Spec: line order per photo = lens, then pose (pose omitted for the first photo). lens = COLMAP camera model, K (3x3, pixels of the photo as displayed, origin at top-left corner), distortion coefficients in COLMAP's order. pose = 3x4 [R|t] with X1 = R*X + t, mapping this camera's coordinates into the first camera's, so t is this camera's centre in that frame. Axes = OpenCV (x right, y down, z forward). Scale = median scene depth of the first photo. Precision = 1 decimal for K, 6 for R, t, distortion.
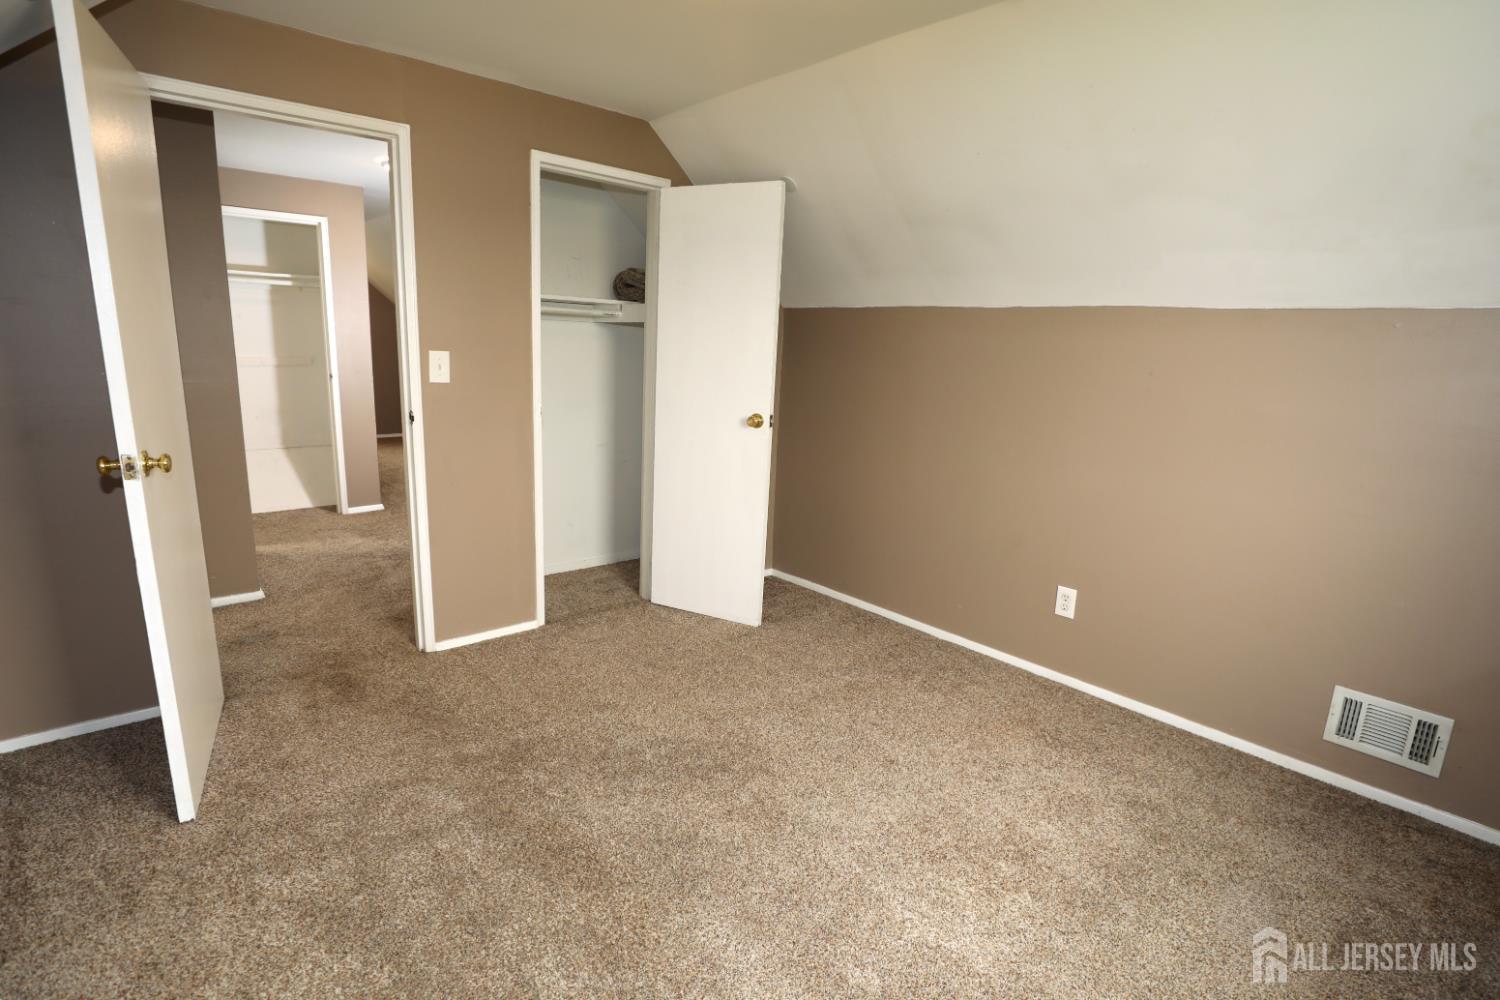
lens RADIAL K [[733.8, 0, 750.0], [0, 733.8, 500.0], [0, 0, 1]] dist [0.001380, 0.000363]
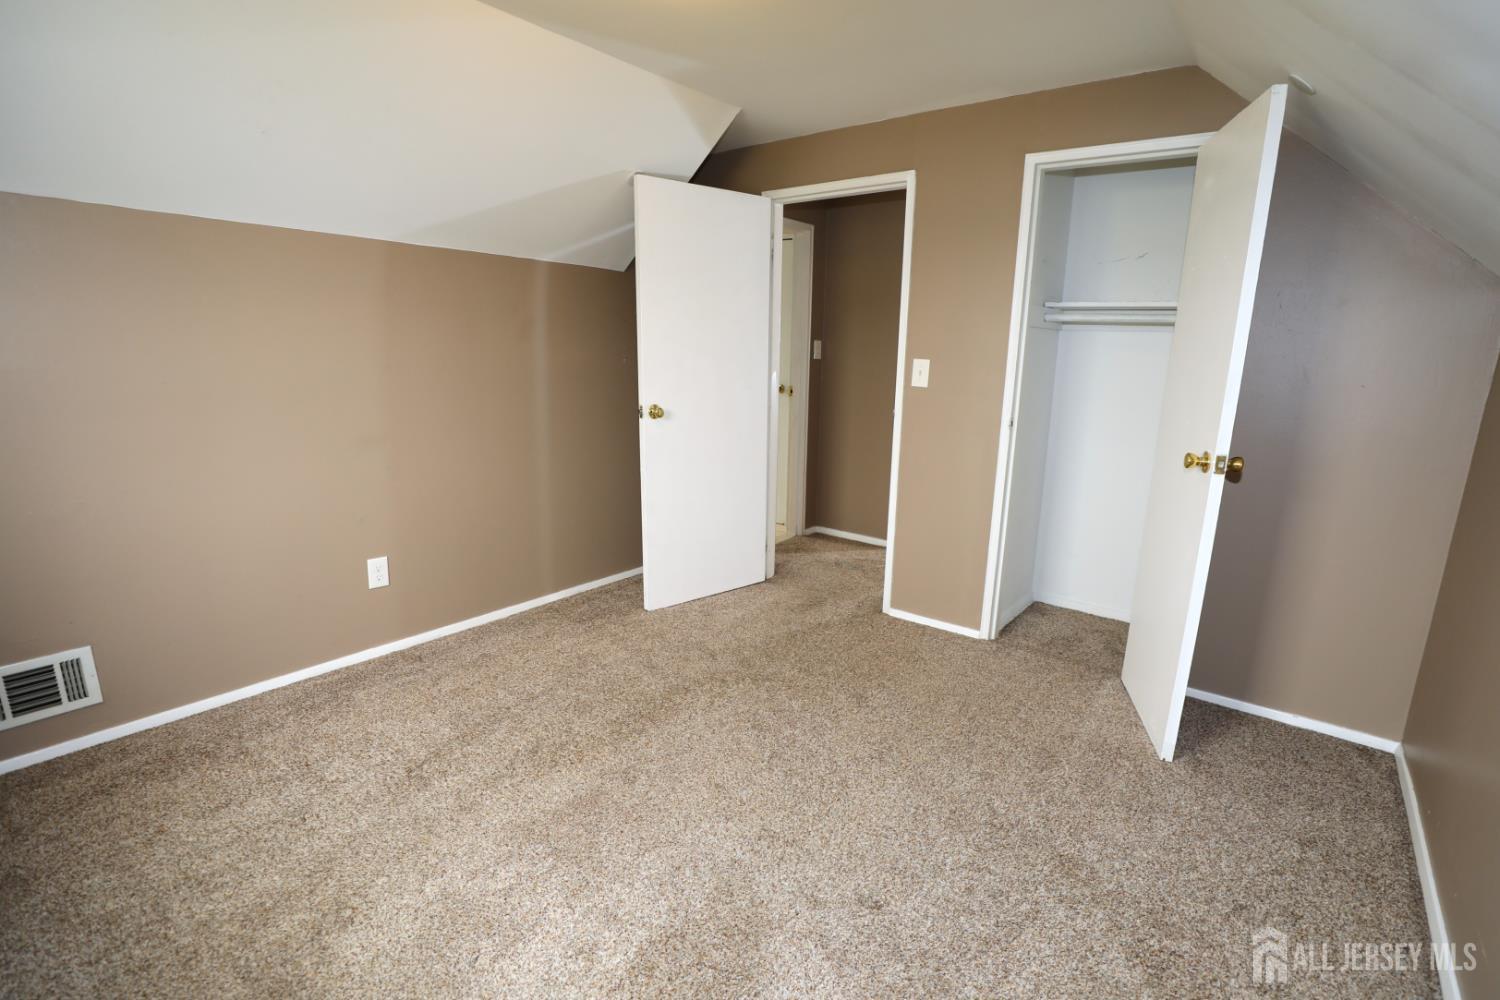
lens RADIAL K [[704.6, 0, 744.6], [0, 704.6, 506.9], [0, 0, 1]] dist [-0.033284, 0.001192]
pose [[0.195357, 0.186736, -0.962790, 0.597191], [-0.214408, 0.966090, 0.143871, -0.075851], [0.957008, 0.178324, 0.228771, 0.507793]]
